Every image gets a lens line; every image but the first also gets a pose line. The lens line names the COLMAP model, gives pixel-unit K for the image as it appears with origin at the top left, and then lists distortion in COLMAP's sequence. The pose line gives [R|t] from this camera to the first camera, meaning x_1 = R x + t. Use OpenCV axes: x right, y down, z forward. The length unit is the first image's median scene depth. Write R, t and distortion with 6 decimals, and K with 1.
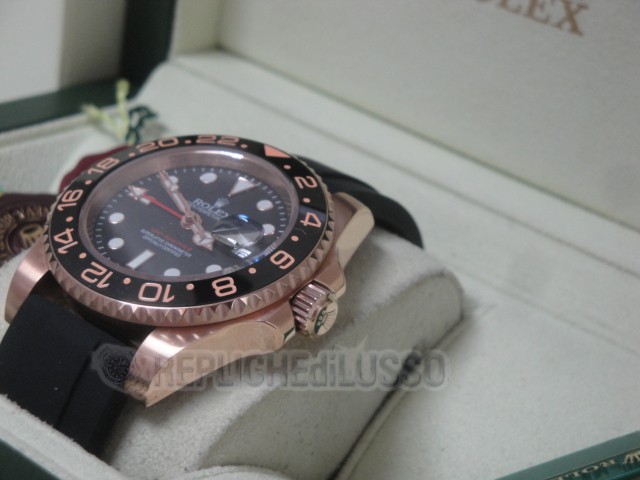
lens RADIAL K [[1434.2, 0, 320.0], [0, 1434.2, 240.0], [0, 0, 1]] dist [0.242471, 0.521730]
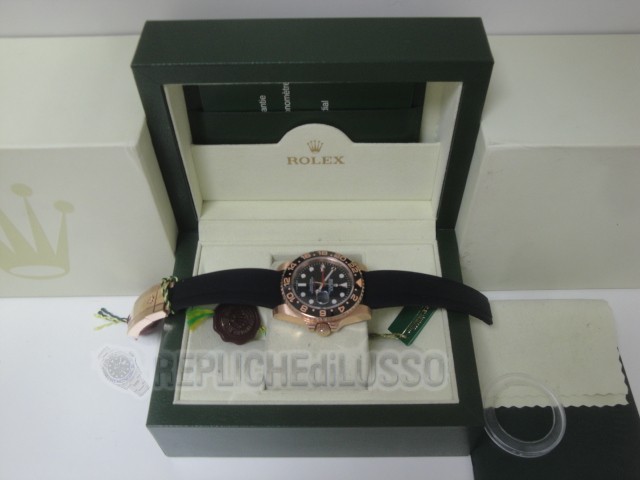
lens RADIAL K [[612.2, 0, 320.0], [0, 612.2, 240.0], [0, 0, 1]] dist [-0.118129, 0.179975]
pose [[0.770823, -0.593161, 0.232361, -0.307988], [0.402656, 0.736292, 0.543822, -0.898560], [-0.493660, -0.325629, 0.806391, -0.082388]]
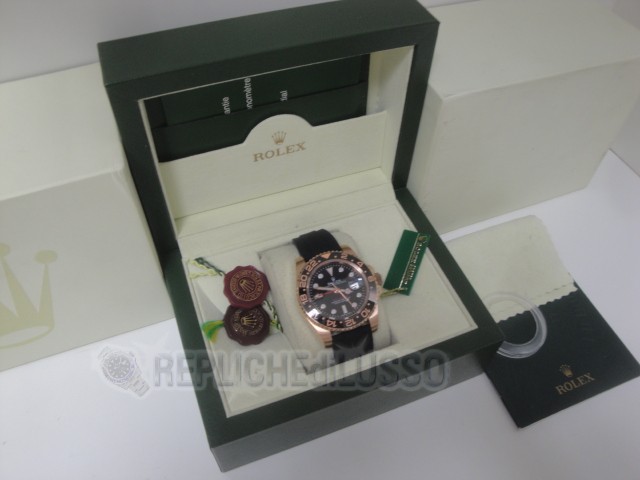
lens RADIAL K [[528.8, 0, 320.0], [0, 528.8, 240.0], [0, 0, 1]] dist [-0.162900, 0.118583]
pose [[0.500296, -0.762339, 0.410540, -0.533787], [0.430231, 0.630341, 0.646198, -0.916098], [-0.751402, -0.146663, 0.643339, 0.228270]]
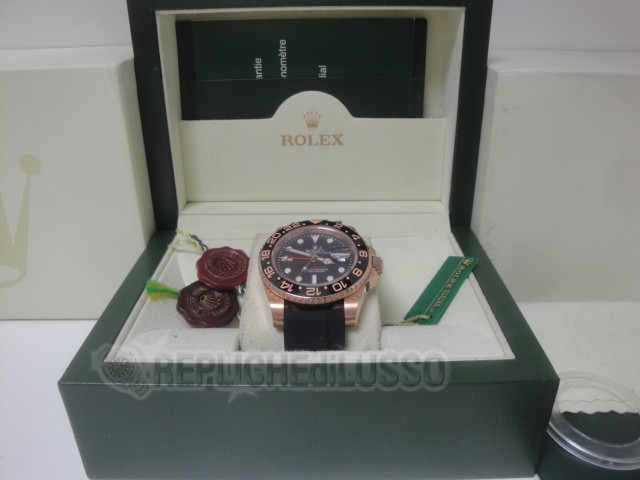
lens RADIAL K [[528.8, 0, 320.0], [0, 528.8, 240.0], [0, 0, 1]] dist [-0.162900, 0.118583]
pose [[0.772475, -0.421194, 0.475266, -0.505438], [0.398533, 0.904205, 0.153575, -0.179036], [-0.494423, 0.070776, 0.866335, 0.182056]]
